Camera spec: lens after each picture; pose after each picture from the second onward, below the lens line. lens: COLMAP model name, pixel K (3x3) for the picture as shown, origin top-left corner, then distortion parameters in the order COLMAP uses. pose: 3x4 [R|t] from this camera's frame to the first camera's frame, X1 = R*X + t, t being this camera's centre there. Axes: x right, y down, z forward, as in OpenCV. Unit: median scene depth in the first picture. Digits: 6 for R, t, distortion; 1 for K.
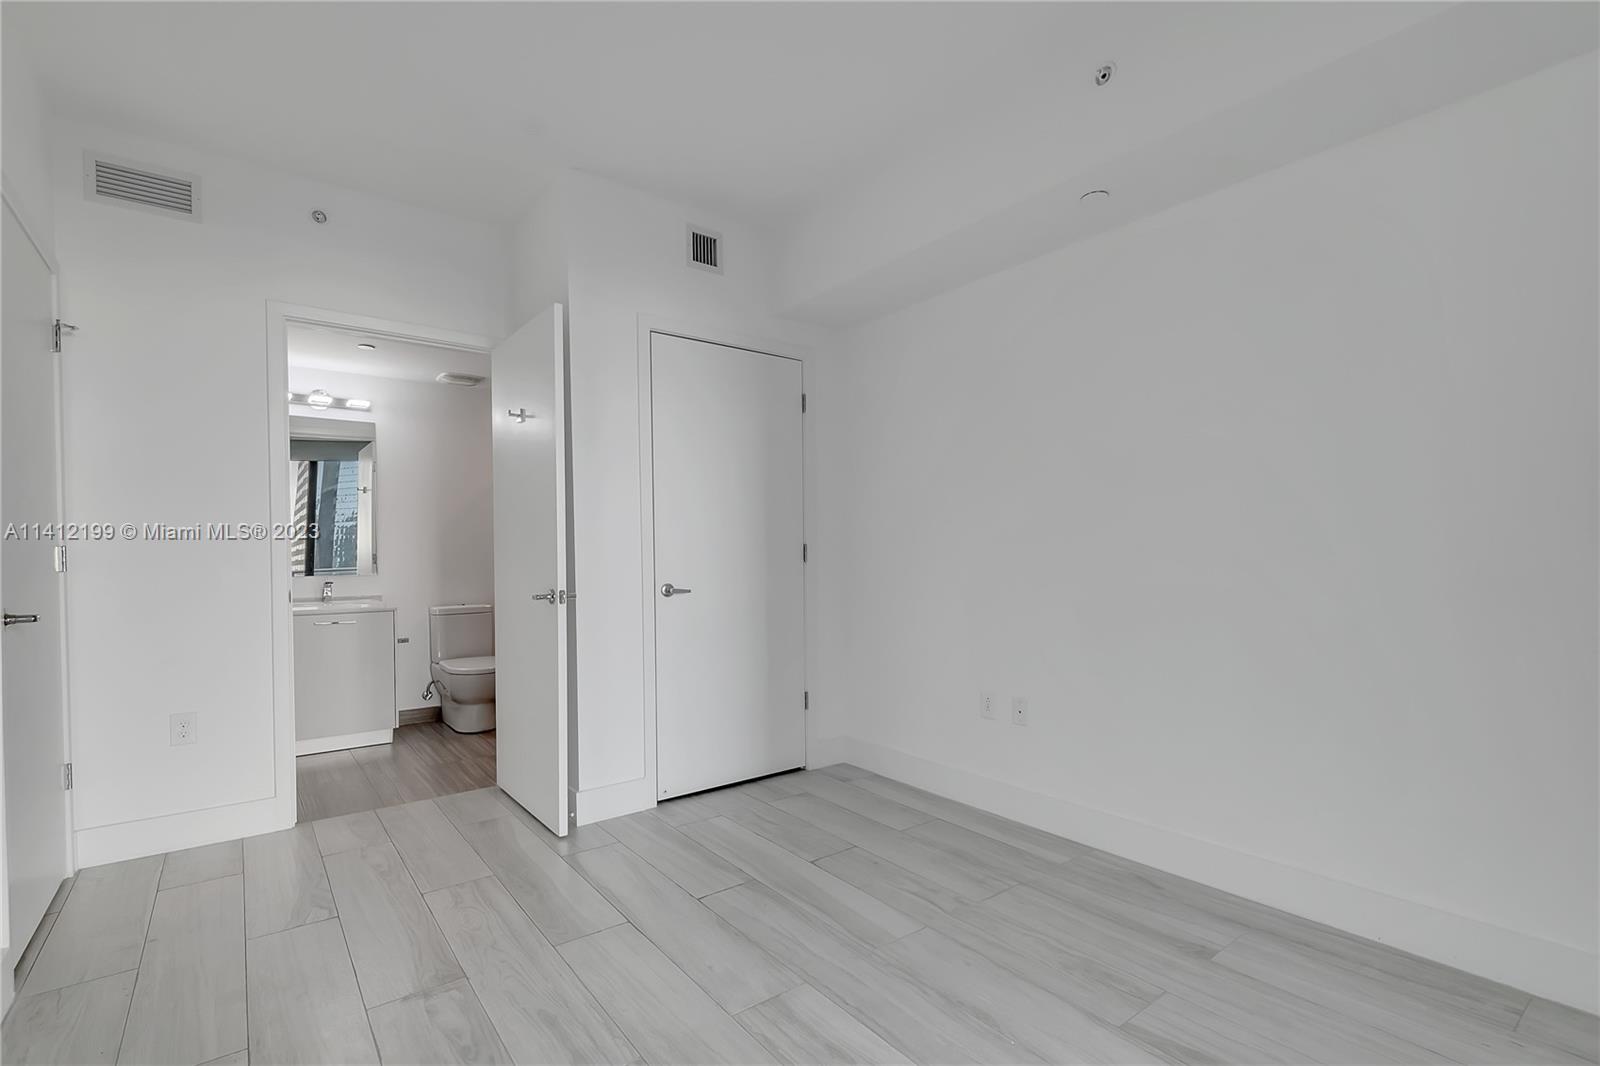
lens RADIAL K [[741.1, 0, 785.8], [0, 741.1, 552.2], [0, 0, 1]] dist [0.005164, -0.000064]
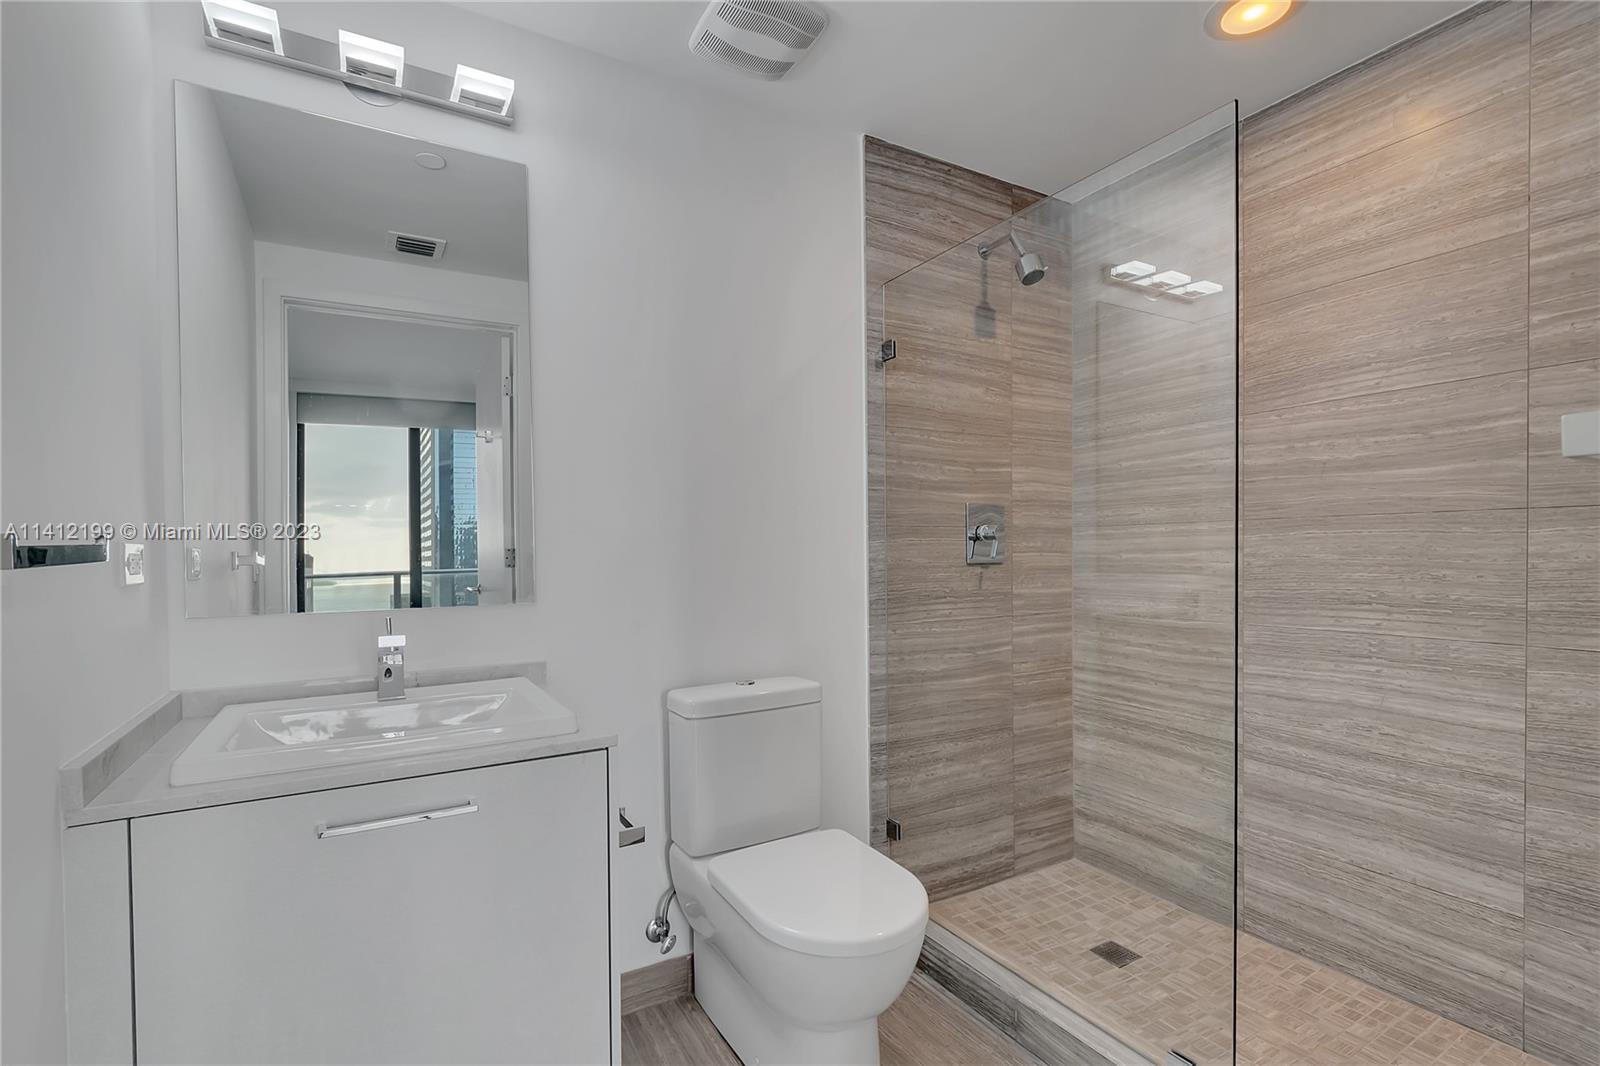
lens RADIAL K [[741.1, 0, 785.8], [0, 741.1, 552.2], [0, 0, 1]] dist [0.005164, -0.000064]
pose [[0.991943, -0.001872, -0.126670, -0.380472], [0.002238, 0.999994, 0.002749, 0.004701], [0.126664, -0.003011, 0.991941, 0.656112]]
